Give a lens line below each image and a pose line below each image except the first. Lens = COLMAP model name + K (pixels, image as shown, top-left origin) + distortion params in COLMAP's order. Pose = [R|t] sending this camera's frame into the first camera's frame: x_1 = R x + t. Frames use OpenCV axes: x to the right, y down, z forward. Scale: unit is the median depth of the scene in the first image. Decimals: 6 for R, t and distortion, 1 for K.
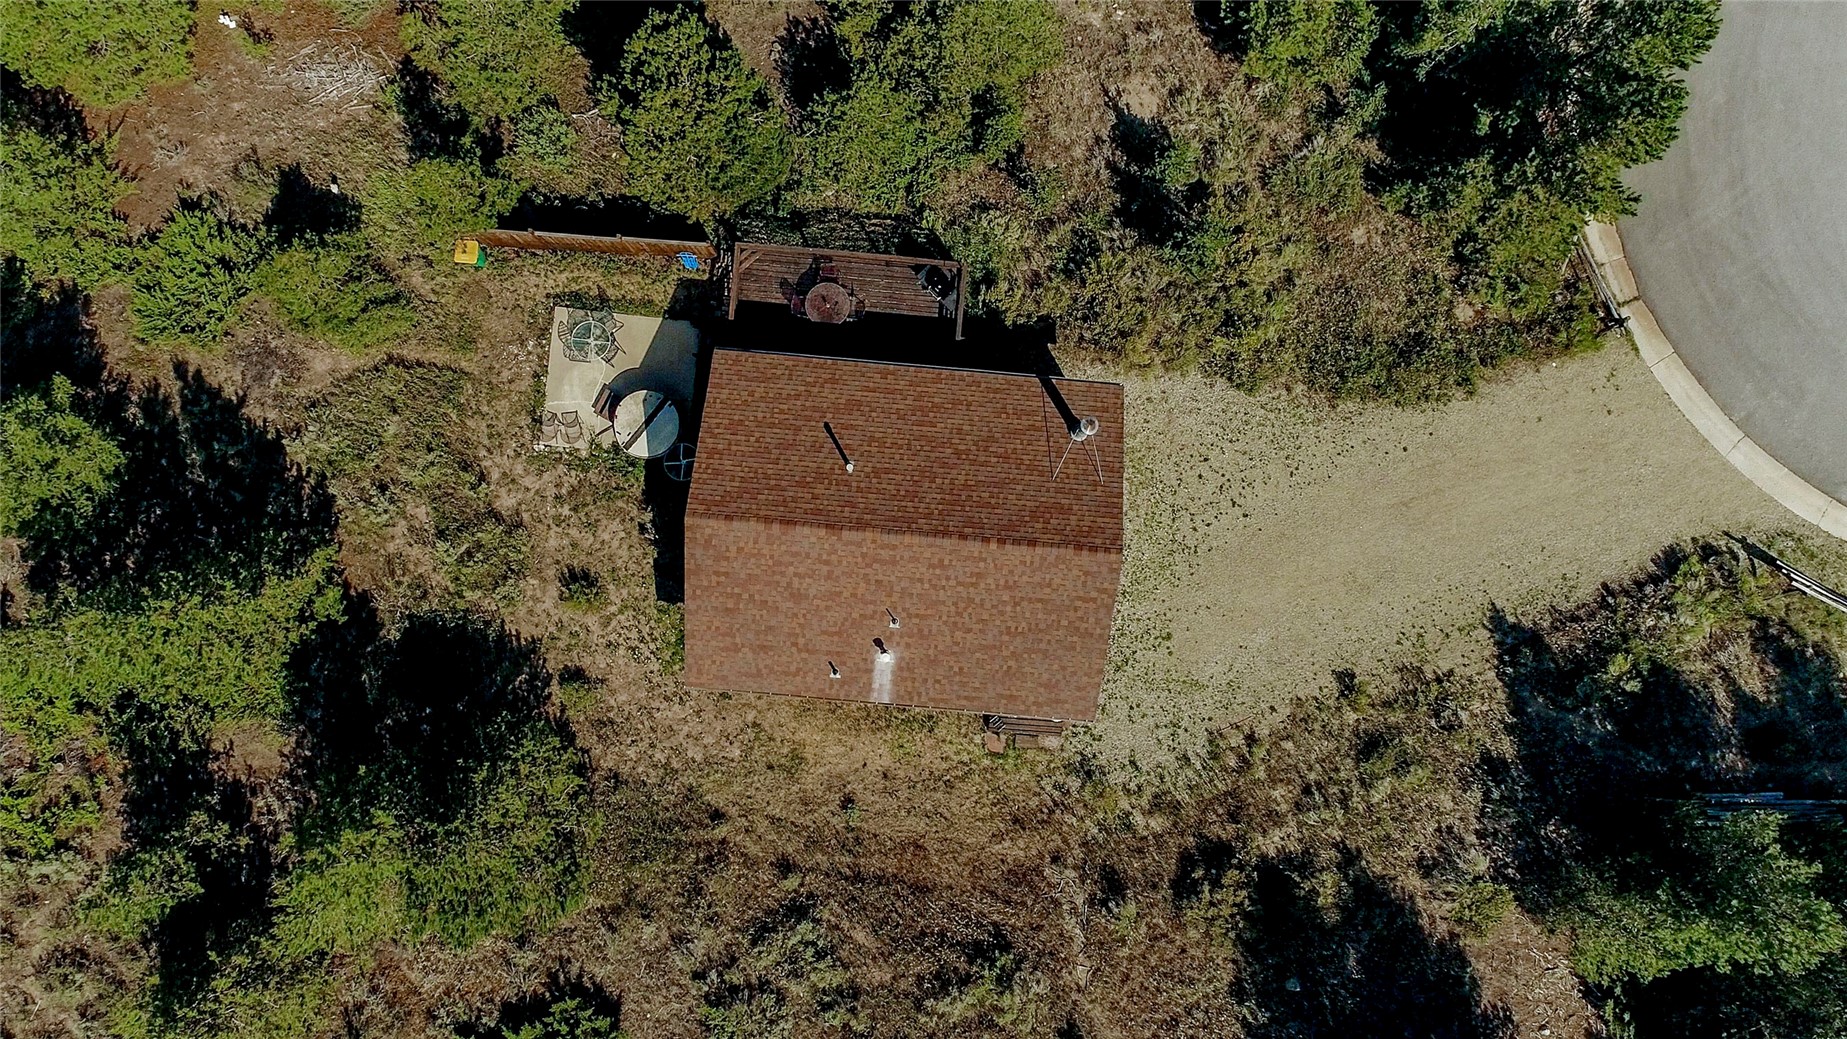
lens RADIAL K [[1312.8, 0, 920.3], [0, 1312.8, 525.3], [0, 0, 1]] dist [-0.009319, 0.000716]
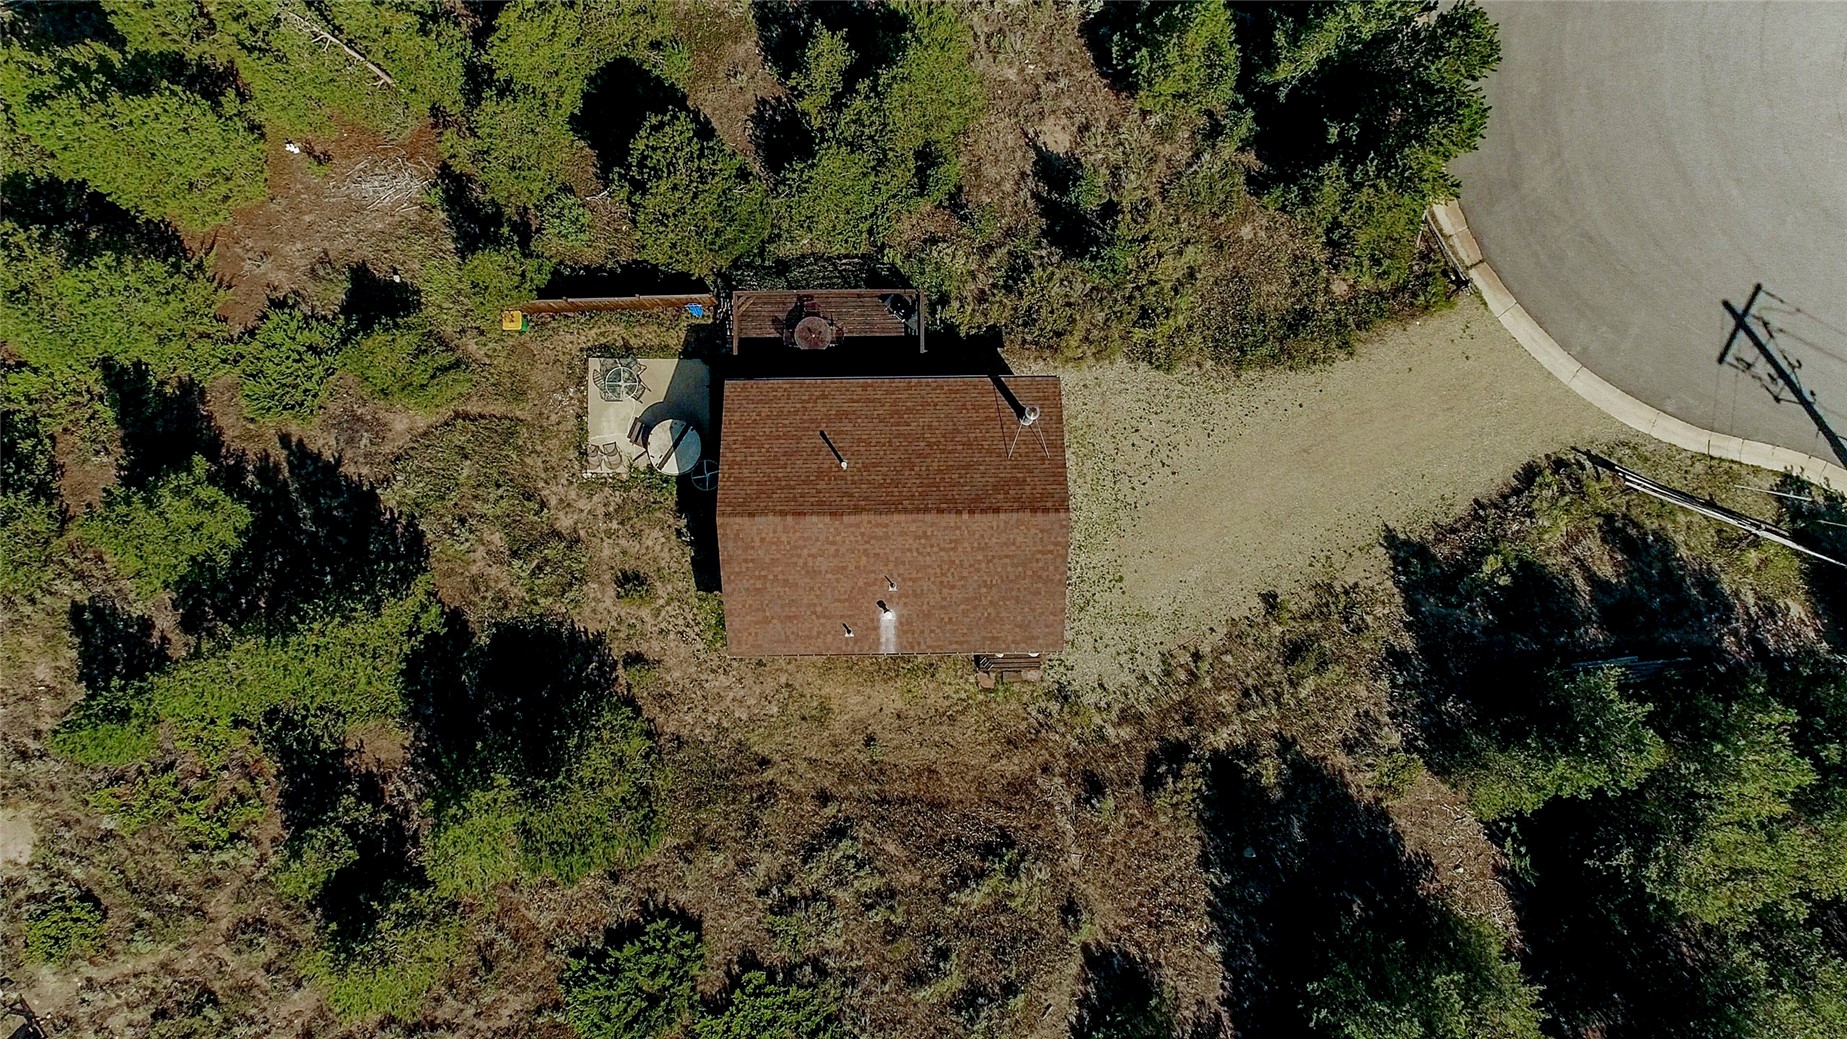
lens RADIAL K [[1312.8, 0, 920.3], [0, 1312.8, 525.3], [0, 0, 1]] dist [-0.009319, 0.000716]
pose [[0.995035, -0.099502, -0.002157, 0.013088], [0.099500, 0.995037, -0.001152, 0.018888], [0.002261, 0.000932, 0.999997, -0.213174]]
